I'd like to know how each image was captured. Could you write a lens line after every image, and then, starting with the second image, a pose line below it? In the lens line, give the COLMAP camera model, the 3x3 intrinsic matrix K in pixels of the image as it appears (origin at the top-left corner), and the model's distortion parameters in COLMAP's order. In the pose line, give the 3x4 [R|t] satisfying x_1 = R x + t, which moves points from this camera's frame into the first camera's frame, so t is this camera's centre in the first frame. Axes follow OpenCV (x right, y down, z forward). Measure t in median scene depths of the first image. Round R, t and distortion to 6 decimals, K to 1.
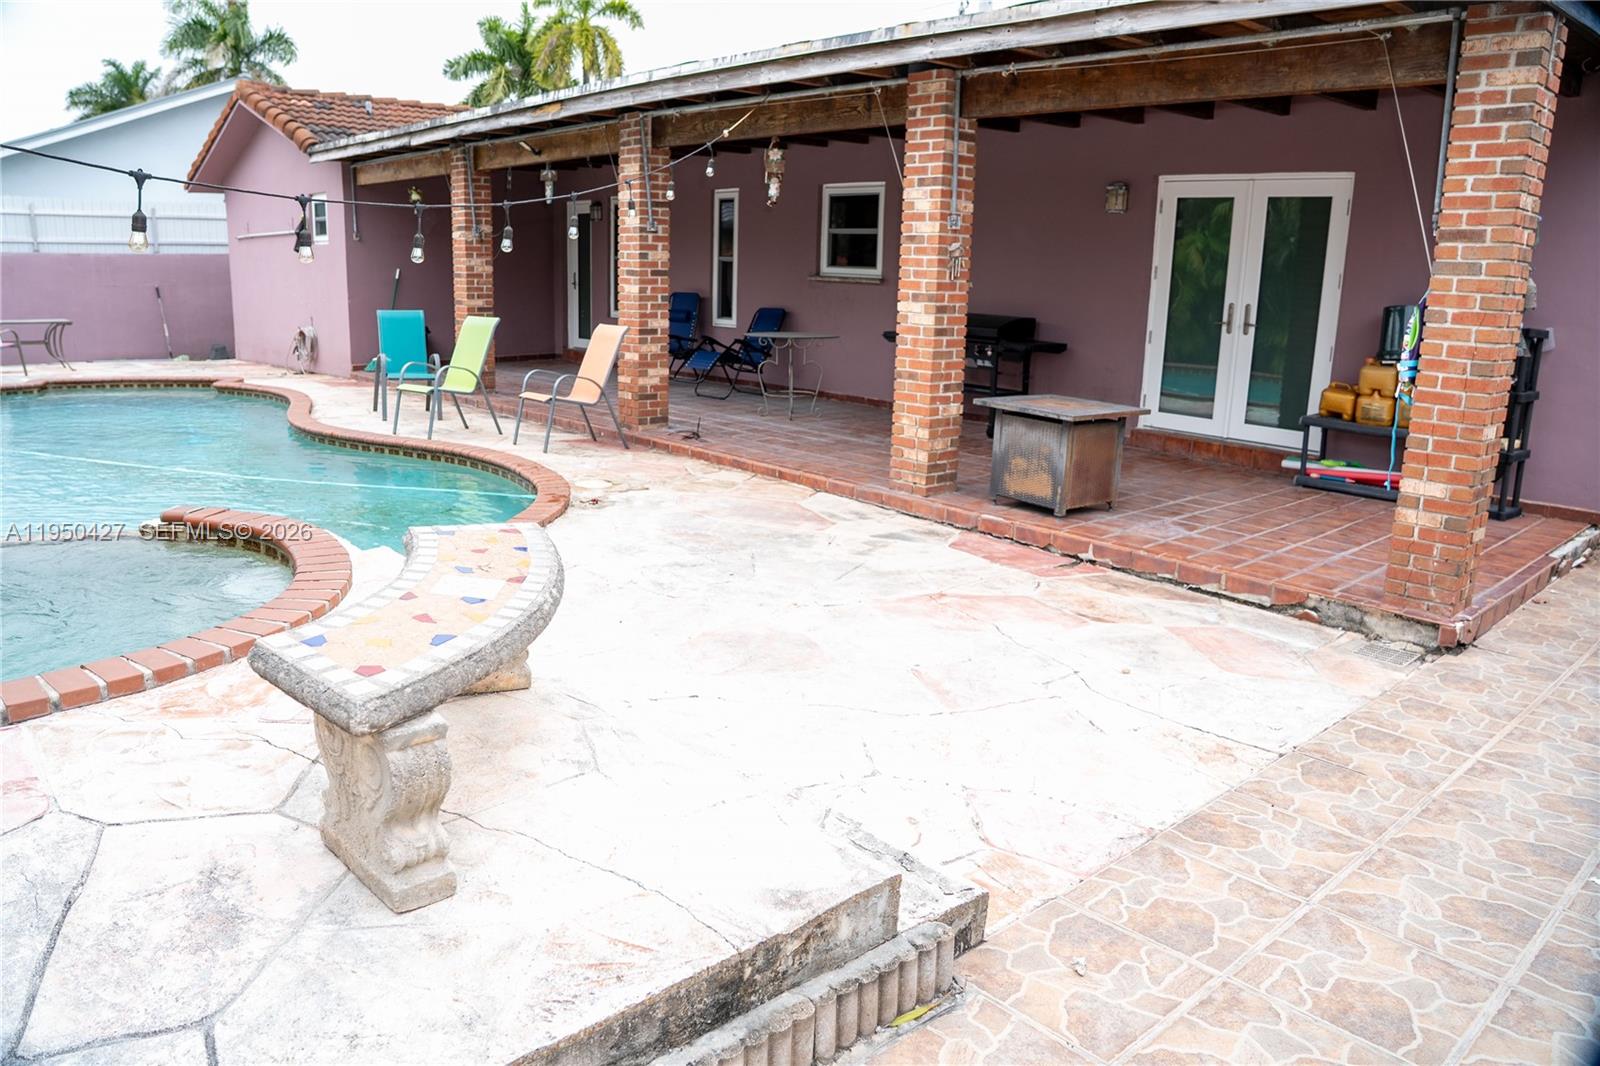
lens RADIAL K [[1096.2, 0, 783.0], [0, 1096.2, 528.0], [0, 0, 1]] dist [-0.141730, 0.063505]
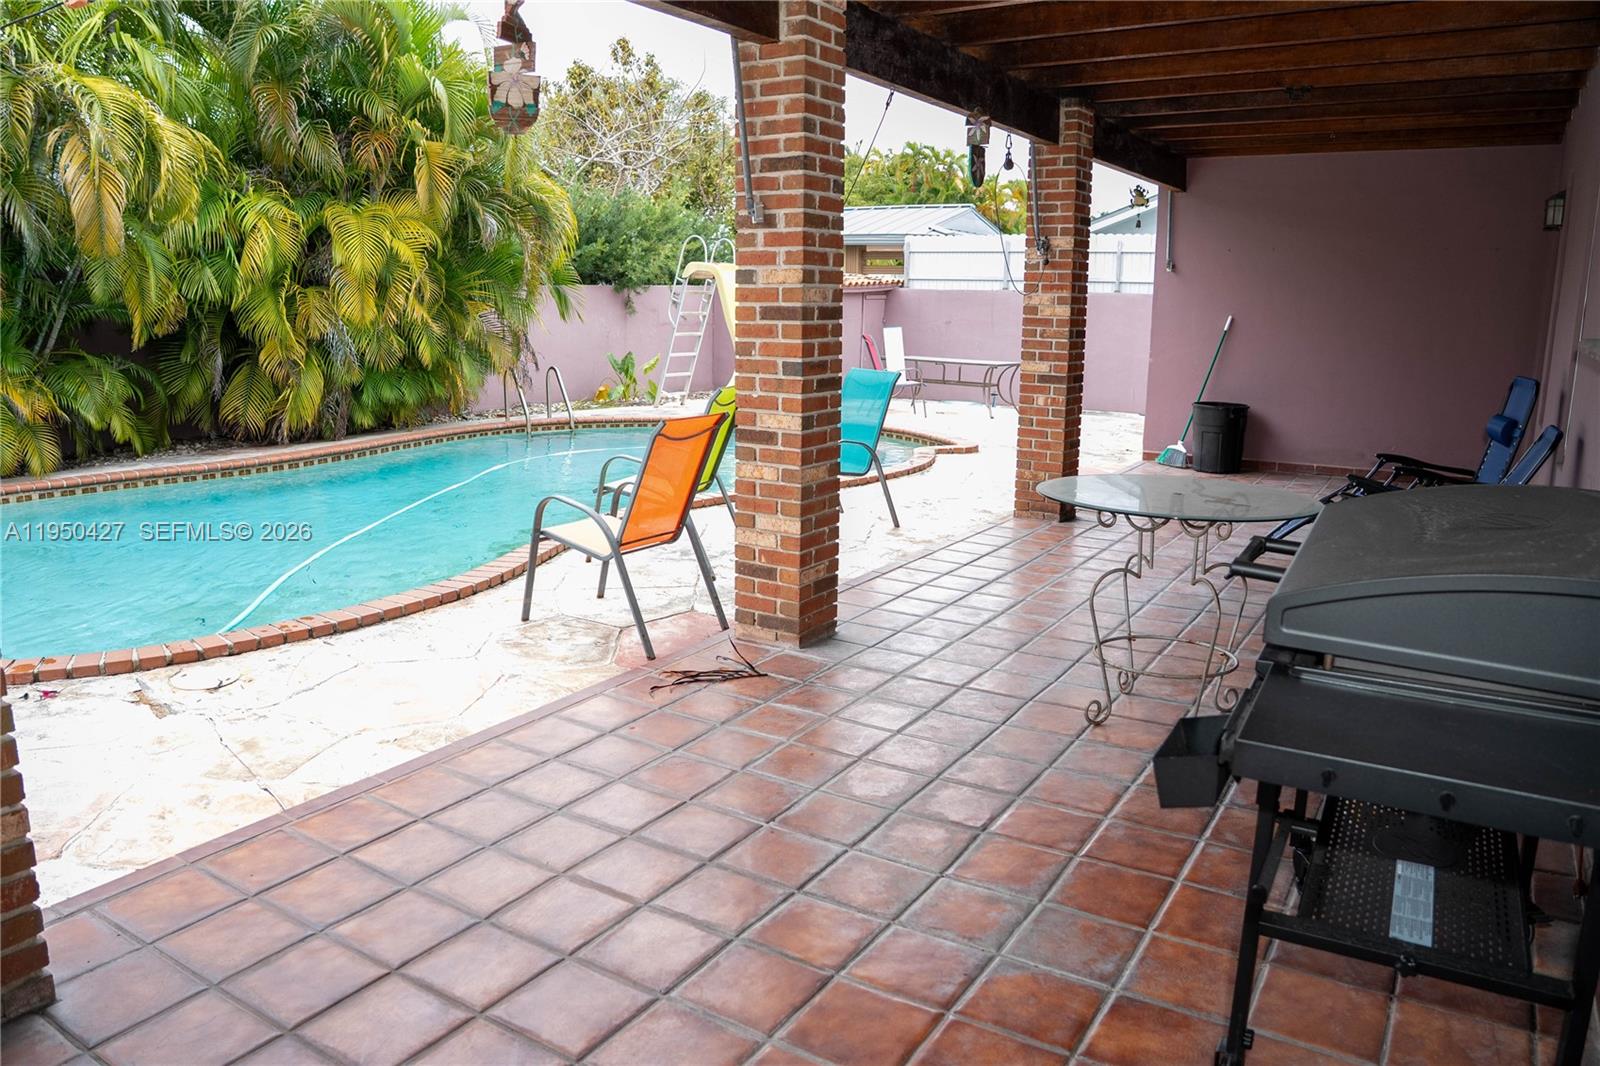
lens RADIAL K [[1096.2, 0, 783.0], [0, 1096.2, 528.0], [0, 0, 1]] dist [-0.141730, 0.063505]
pose [[0.217723, 0.177924, -0.959656, 0.339637], [-0.228559, 0.965198, 0.127097, -0.202870], [0.948872, 0.191666, 0.250812, 0.889331]]
